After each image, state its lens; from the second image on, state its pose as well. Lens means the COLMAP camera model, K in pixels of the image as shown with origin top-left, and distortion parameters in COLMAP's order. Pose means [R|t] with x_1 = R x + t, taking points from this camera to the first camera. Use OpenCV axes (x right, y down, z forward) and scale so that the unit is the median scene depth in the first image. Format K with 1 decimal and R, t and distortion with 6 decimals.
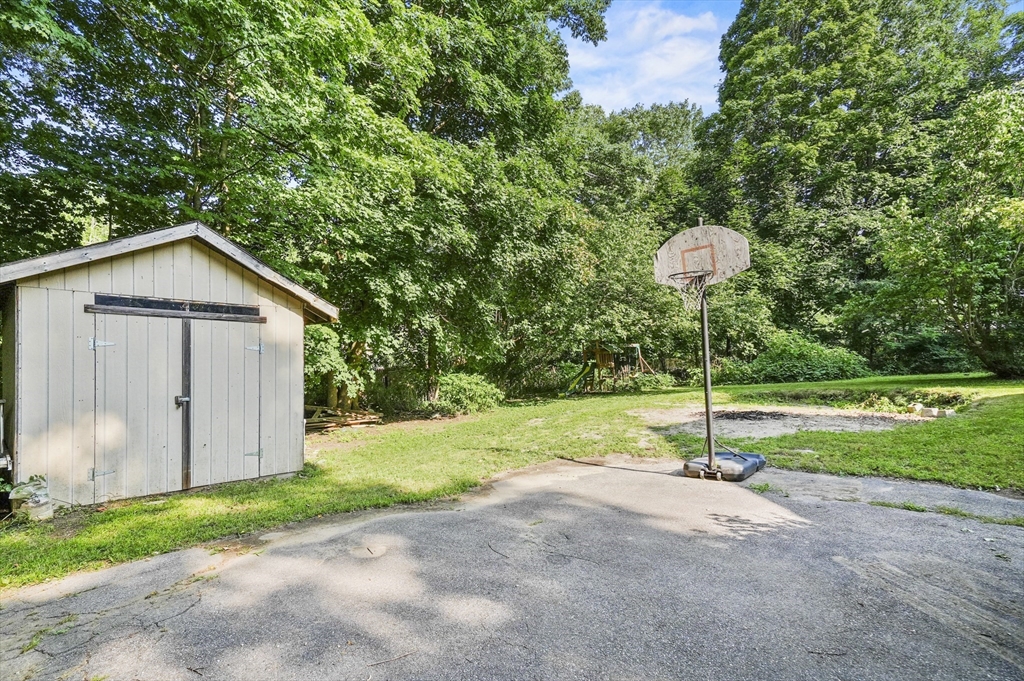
lens RADIAL K [[494.3, 0, 503.0], [0, 494.3, 365.8], [0, 0, 1]] dist [0.012989, 0.005979]
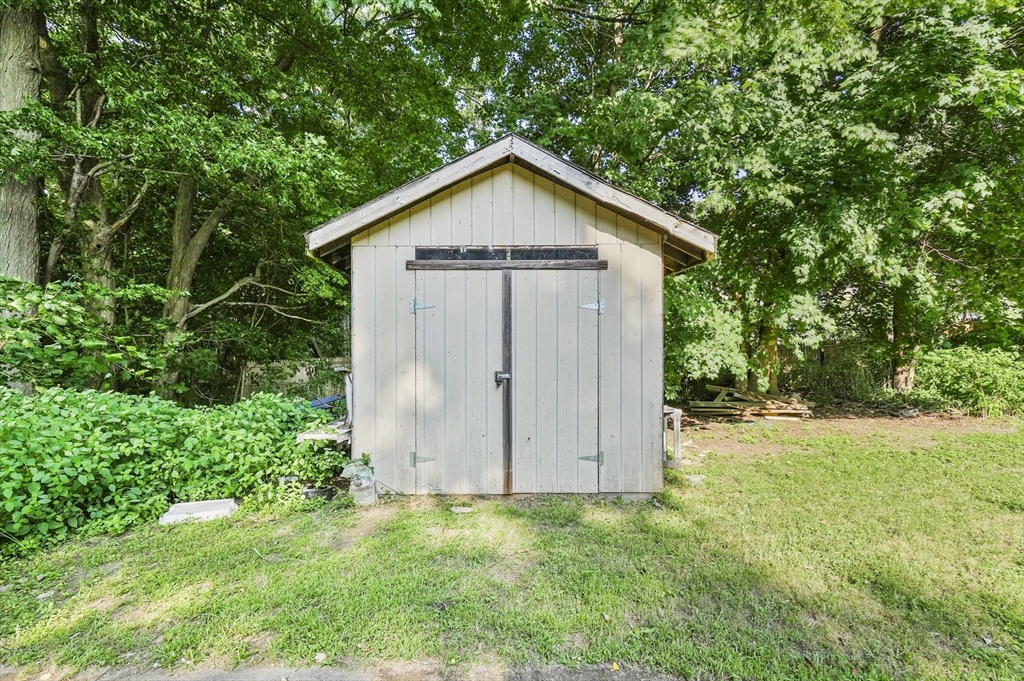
lens RADIAL K [[494.3, 0, 514.7], [0, 494.3, 340.5], [0, 0, 1]] dist [0.012989, 0.005979]
pose [[0.701176, -0.000117, -0.712988, -0.077190], [0.002747, 0.999993, 0.002538, 0.009561], [0.712983, -0.003739, 0.701171, 0.411687]]
